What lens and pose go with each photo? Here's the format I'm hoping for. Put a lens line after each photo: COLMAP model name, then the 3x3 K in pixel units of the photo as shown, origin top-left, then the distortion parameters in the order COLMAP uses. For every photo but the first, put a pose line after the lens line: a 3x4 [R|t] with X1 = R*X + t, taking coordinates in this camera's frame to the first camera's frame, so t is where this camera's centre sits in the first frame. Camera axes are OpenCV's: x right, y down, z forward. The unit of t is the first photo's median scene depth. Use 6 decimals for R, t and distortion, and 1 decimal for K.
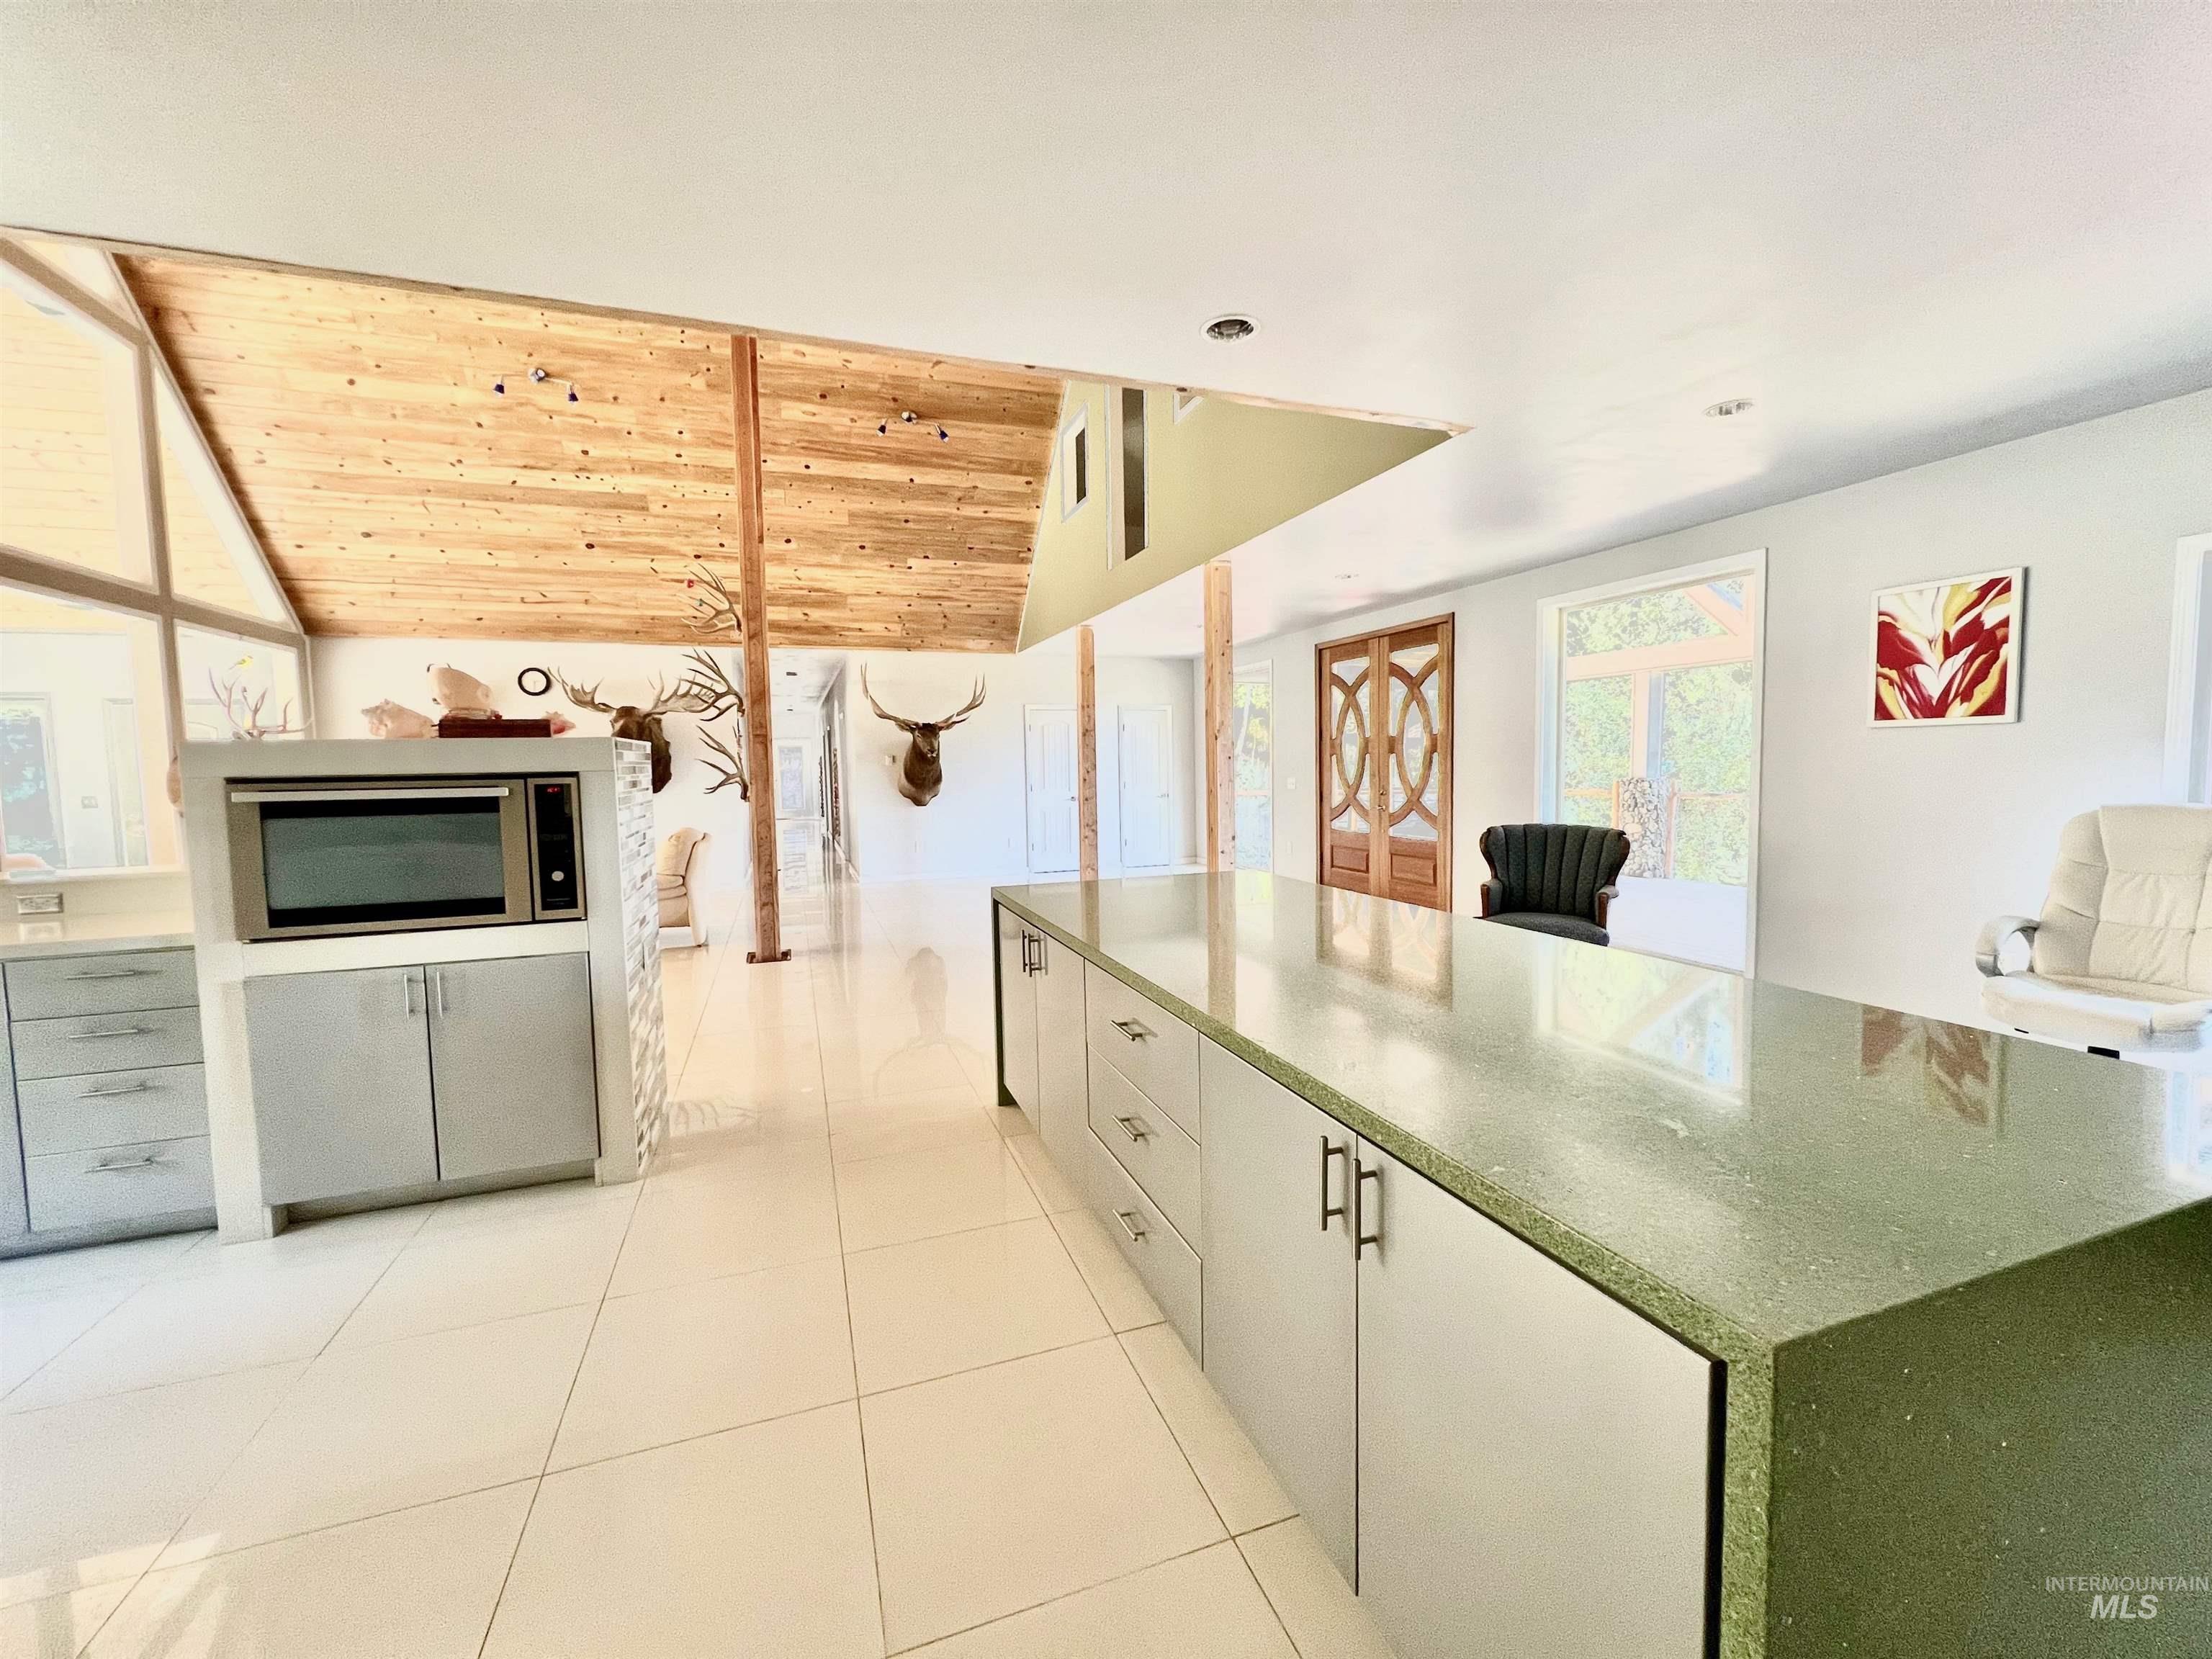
lens RADIAL K [[884.6, 0, 1099.0], [0, 884.6, 819.4], [0, 0, 1]] dist [-0.000086, 0.000707]
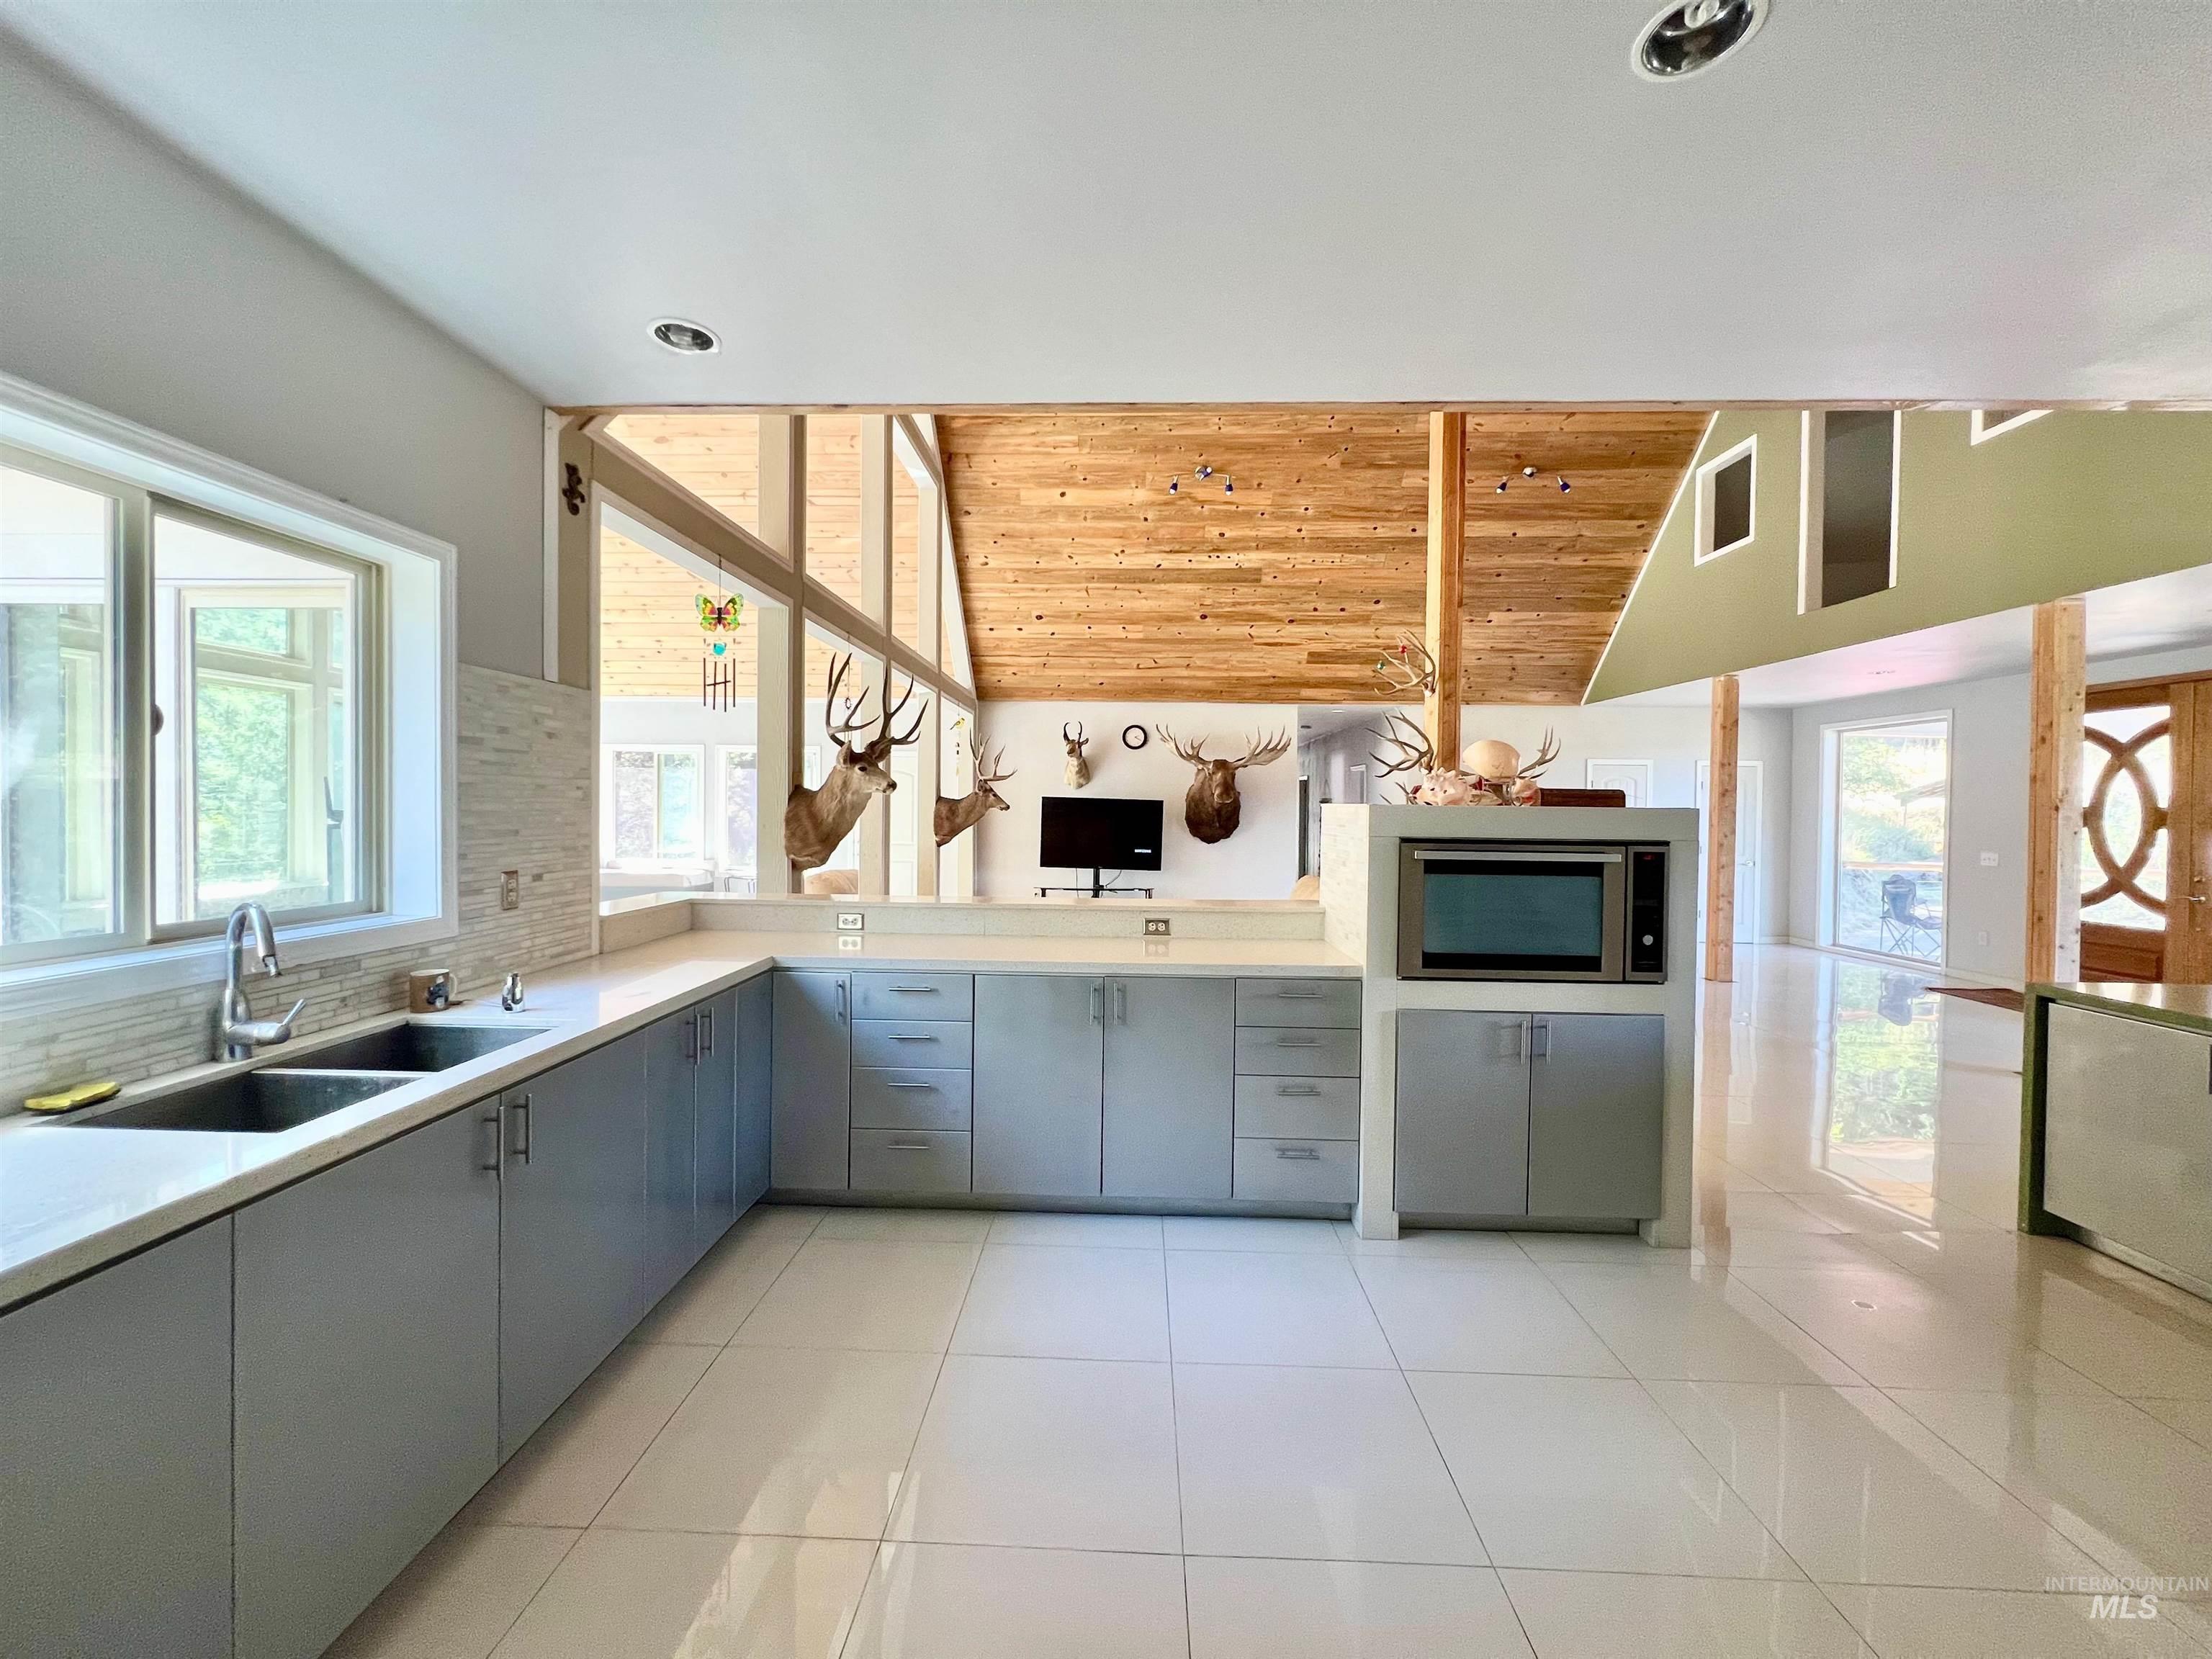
lens RADIAL K [[884.6, 0, 1104.1], [0, 884.6, 822.2], [0, 0, 1]] dist [-0.000086, 0.000707]
pose [[0.930299, 0.034250, -0.365198, -0.331375], [-0.051849, 0.997913, -0.038490, -0.000546], [0.363118, 0.054743, 0.930134, -0.085479]]
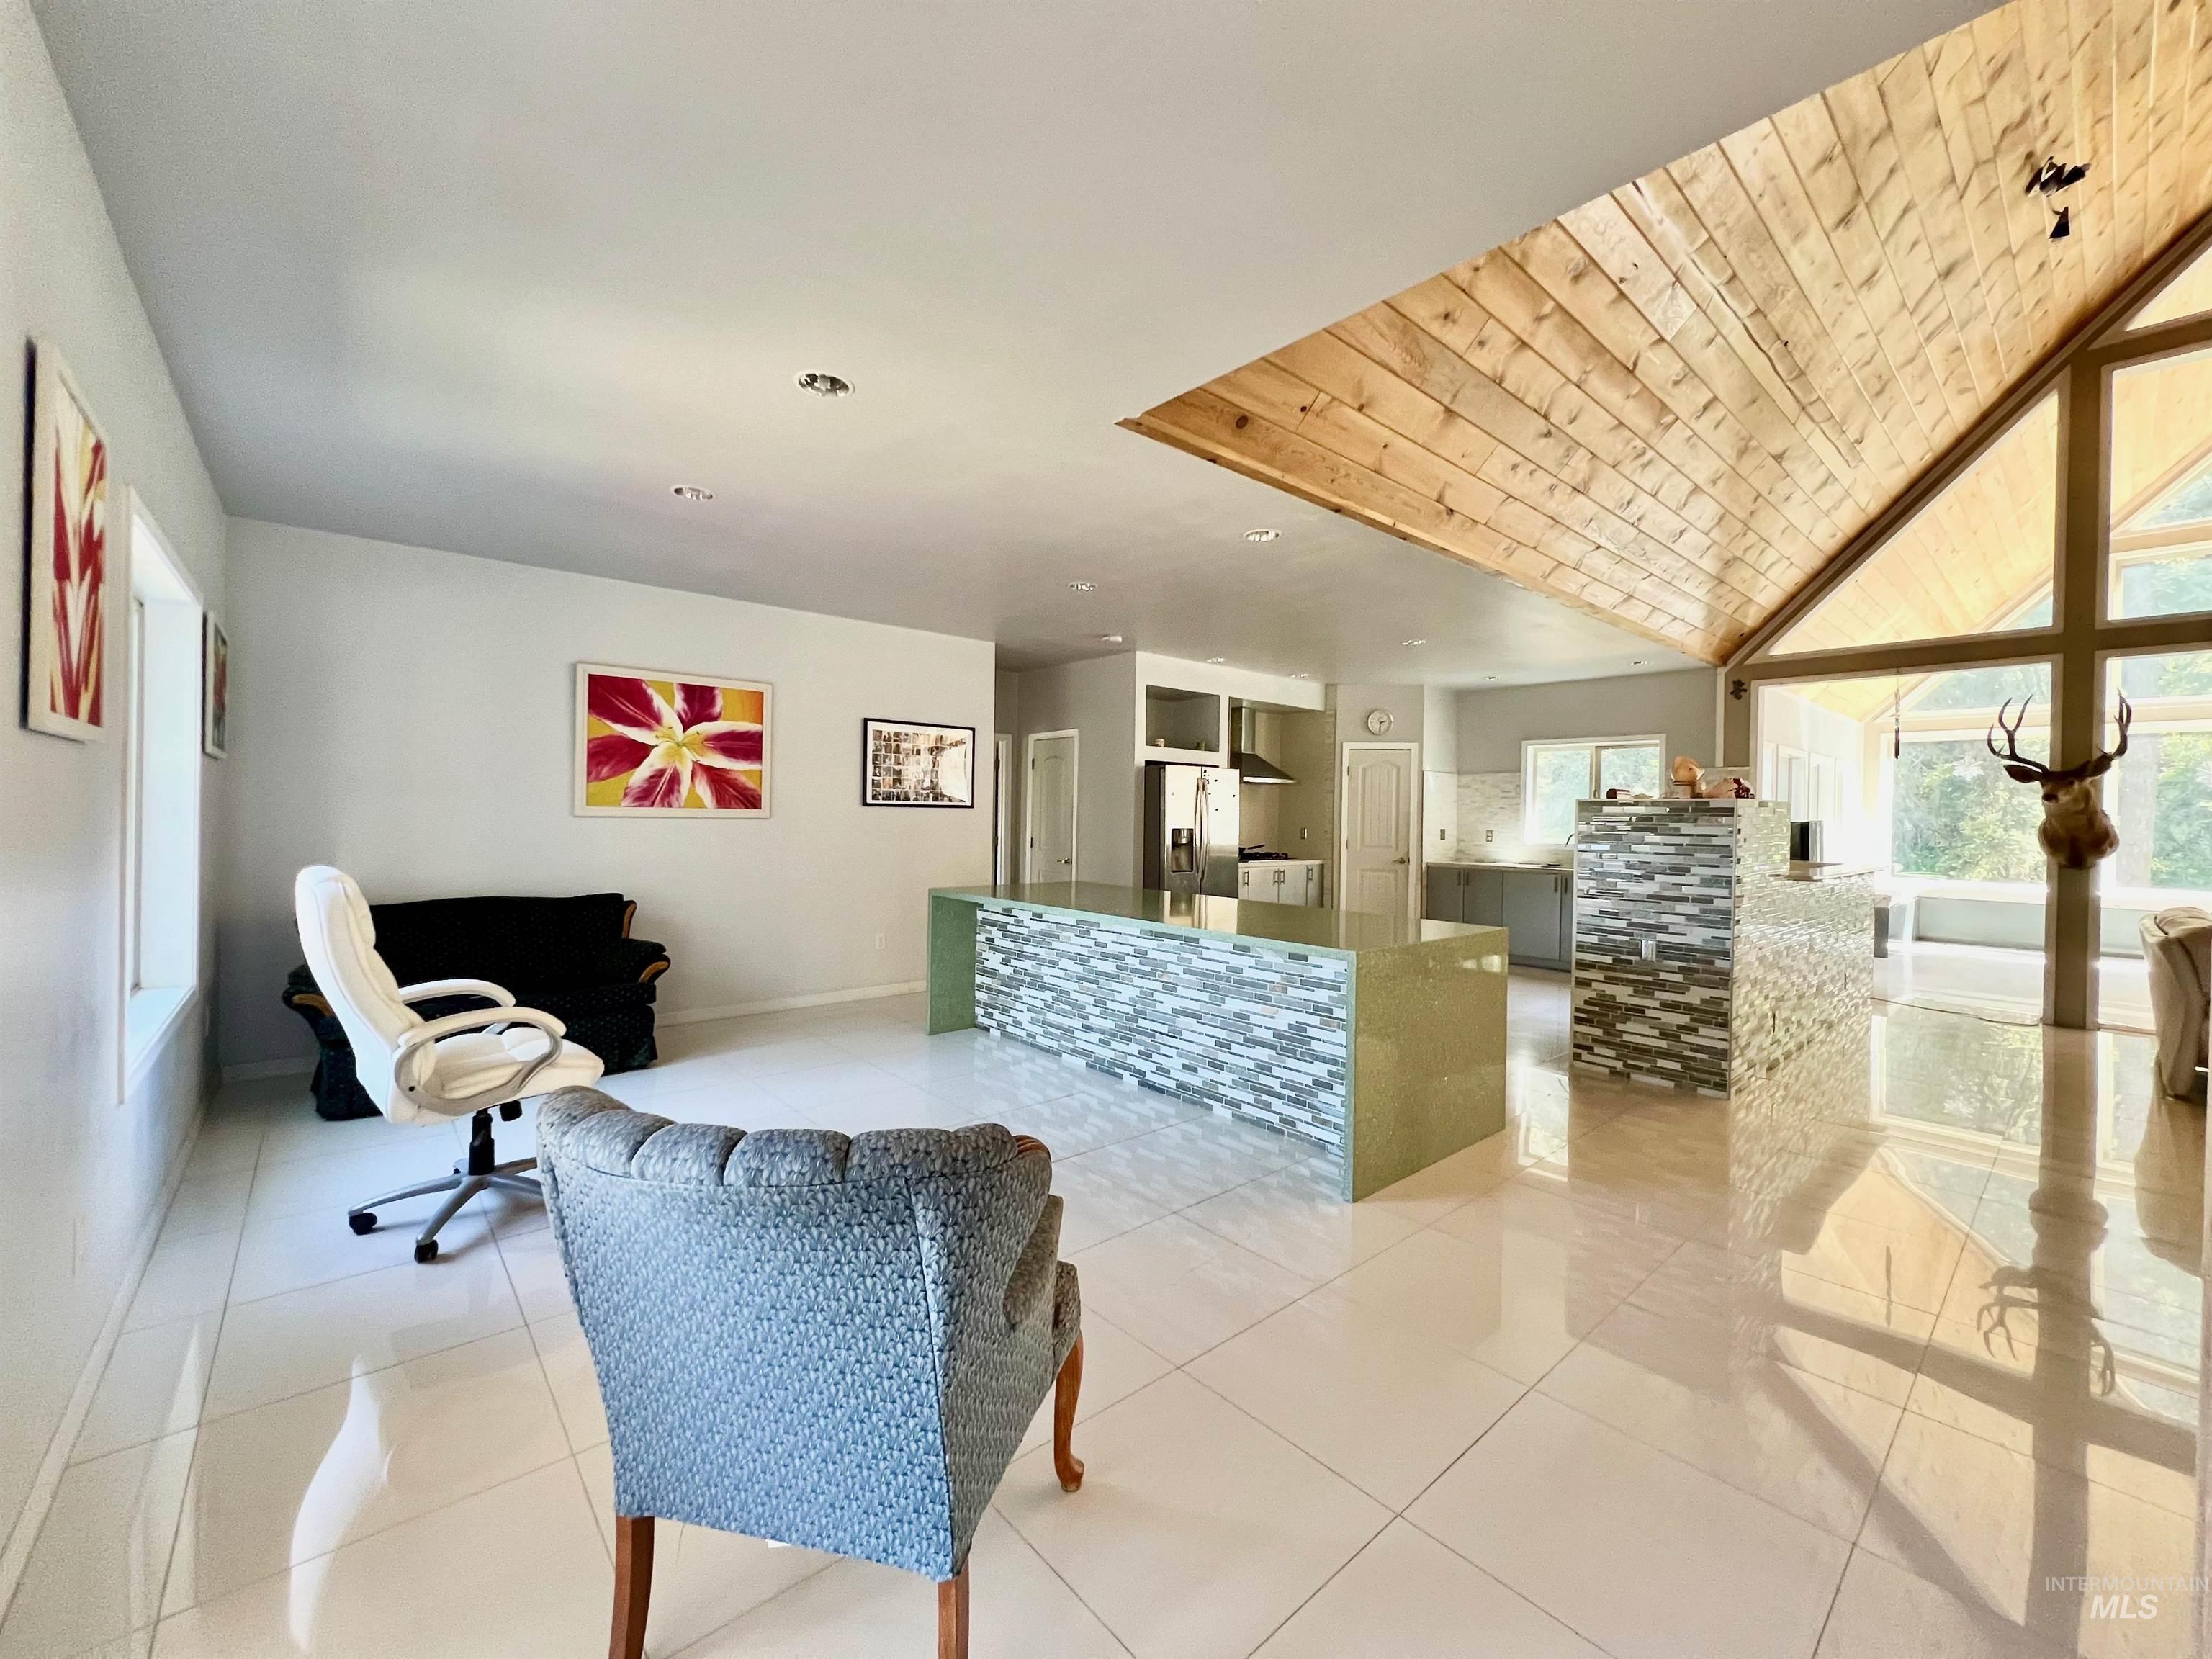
lens RADIAL K [[884.6, 0, 1103.0], [0, 884.6, 827.7], [0, 0, 1]] dist [-0.000086, 0.000707]
pose [[-0.929423, 0.007608, -0.368938, 0.377497], [-0.024439, 0.996323, 0.082114, -0.063164], [0.368206, 0.085335, -0.925820, 0.914928]]
